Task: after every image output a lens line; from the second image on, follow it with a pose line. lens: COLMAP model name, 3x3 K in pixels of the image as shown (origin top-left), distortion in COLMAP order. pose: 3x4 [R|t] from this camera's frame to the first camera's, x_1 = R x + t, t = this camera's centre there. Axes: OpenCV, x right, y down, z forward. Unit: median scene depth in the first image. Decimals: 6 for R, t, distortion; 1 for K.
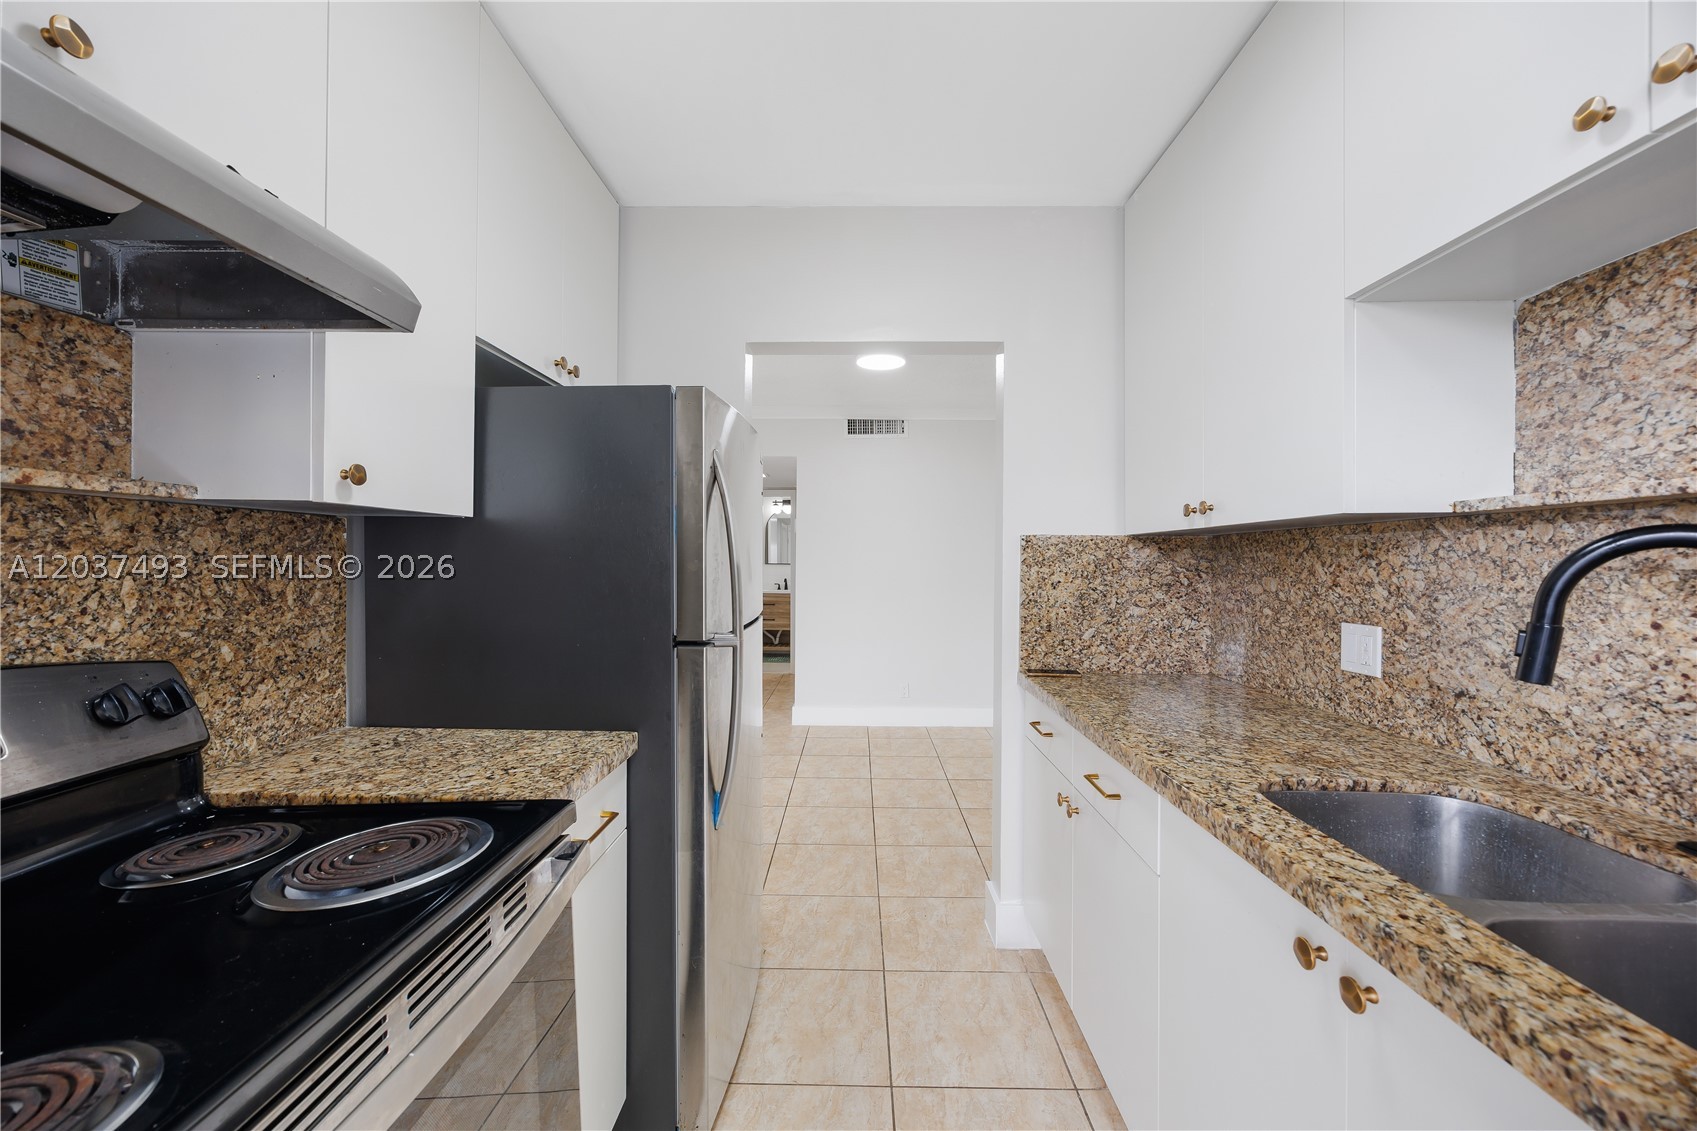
lens RADIAL K [[675.5, 0, 850.5], [0, 675.5, 560.2], [0, 0, 1]] dist [0.002774, -0.001047]
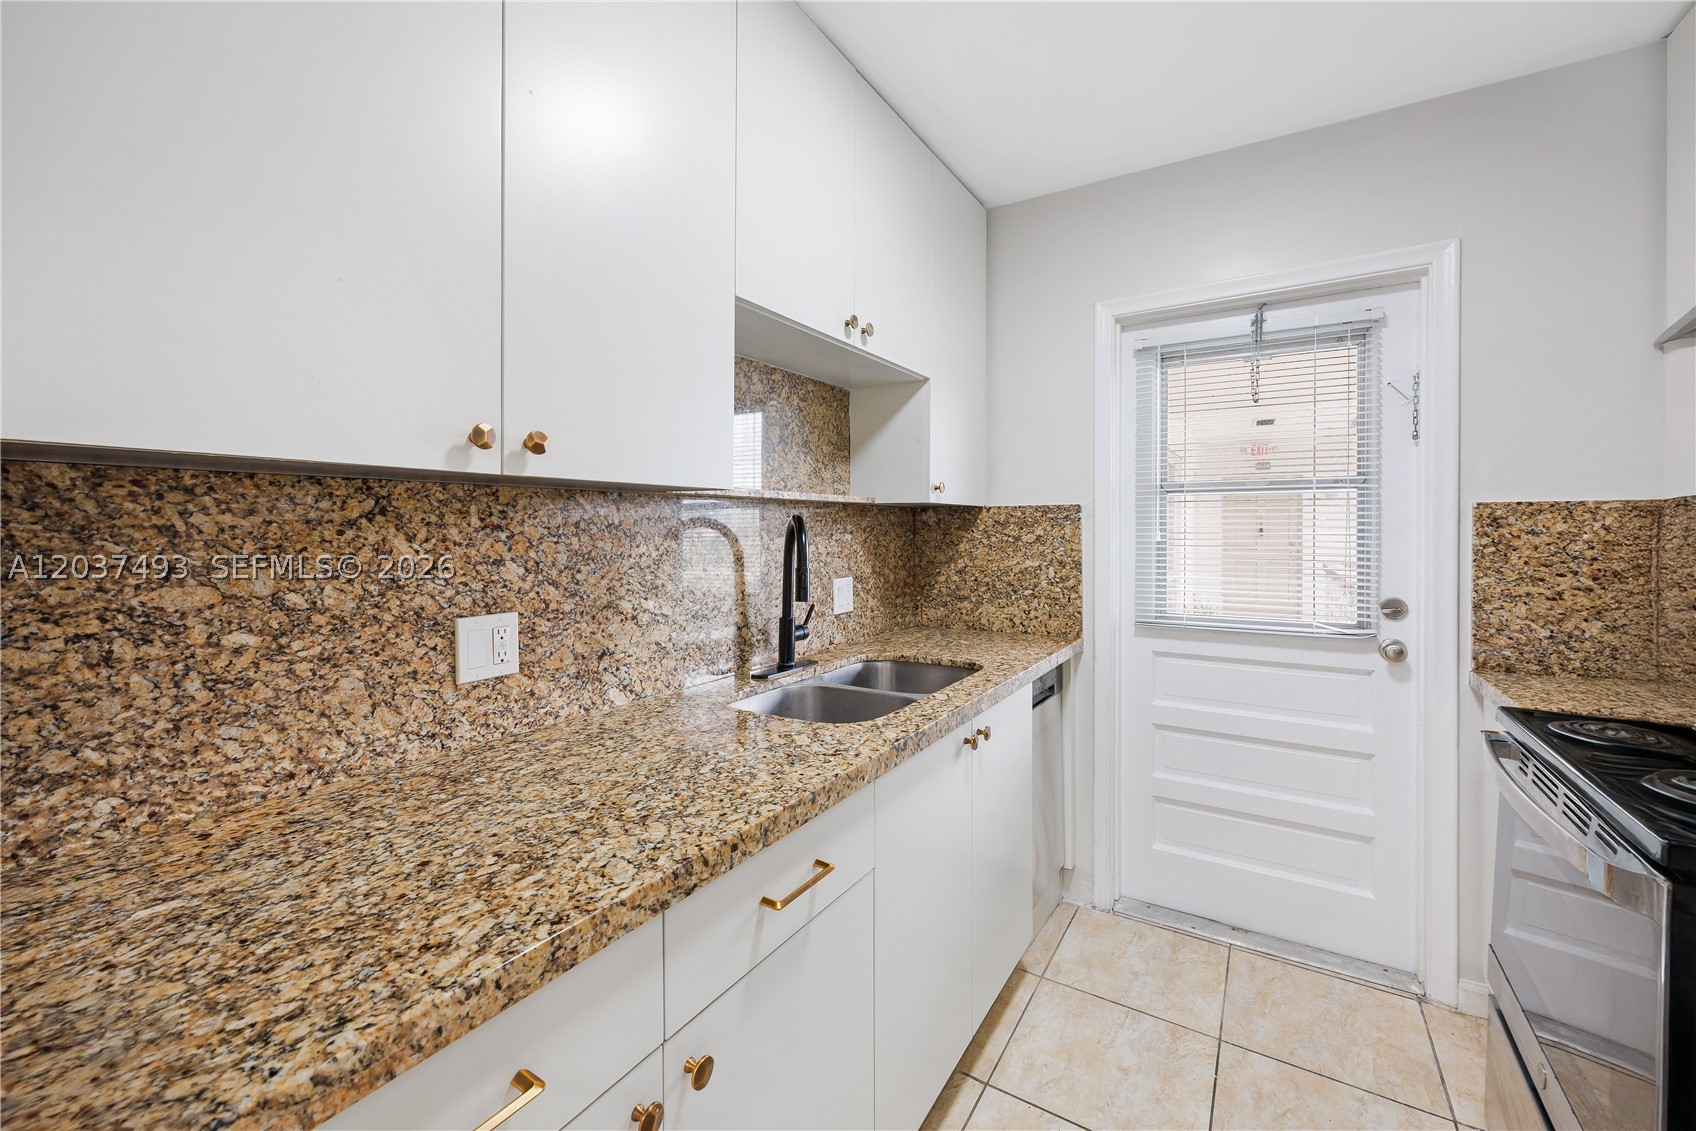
lens RADIAL K [[675.1, 0, 855.1], [0, 675.1, 536.1], [0, 0, 1]] dist [0.002774, -0.001047]
pose [[-0.854923, -0.009880, 0.518661, -0.007095], [-0.004654, 0.999924, 0.011375, -0.006441], [-0.518734, 0.007311, -0.854904, 1.491077]]
